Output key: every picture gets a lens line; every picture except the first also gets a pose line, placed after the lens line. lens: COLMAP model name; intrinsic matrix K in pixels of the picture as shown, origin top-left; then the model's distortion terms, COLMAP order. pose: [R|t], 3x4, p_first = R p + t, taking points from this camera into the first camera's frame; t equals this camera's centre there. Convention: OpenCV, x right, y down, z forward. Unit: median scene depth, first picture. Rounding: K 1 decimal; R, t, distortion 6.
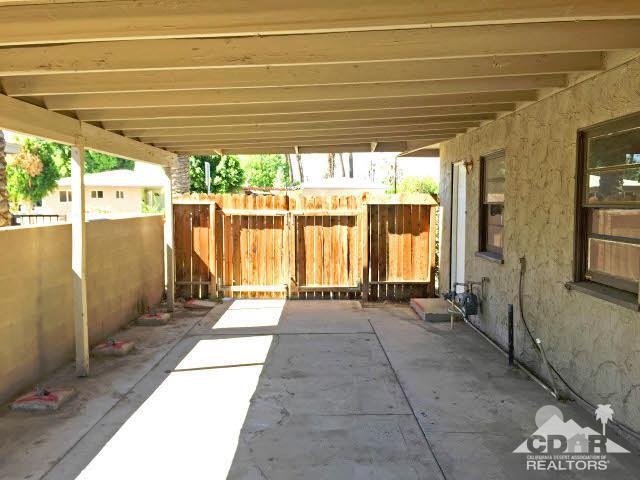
lens RADIAL K [[551.2, 0, 323.3], [0, 551.2, 238.9], [0, 0, 1]] dist [0.080499, -0.115629]
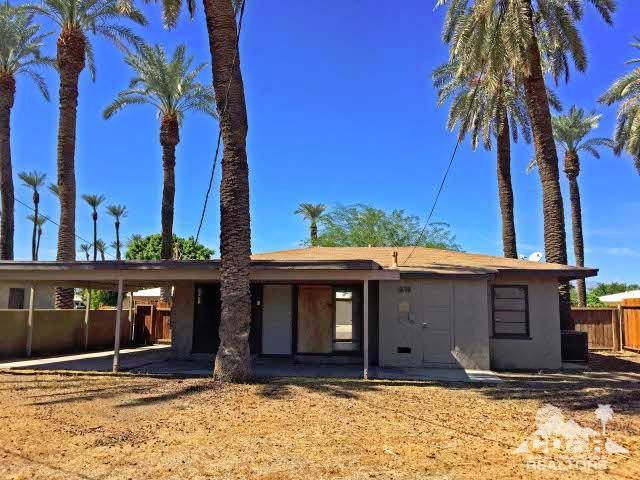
lens RADIAL K [[551.2, 0, 323.3], [0, 551.2, 238.9], [0, 0, 1]] dist [0.080499, -0.115629]
pose [[0.991438, -0.007208, -0.130378, 0.896487], [-0.018271, 0.980994, -0.193174, 0.110575], [0.129293, 0.193902, 0.972464, -1.410682]]
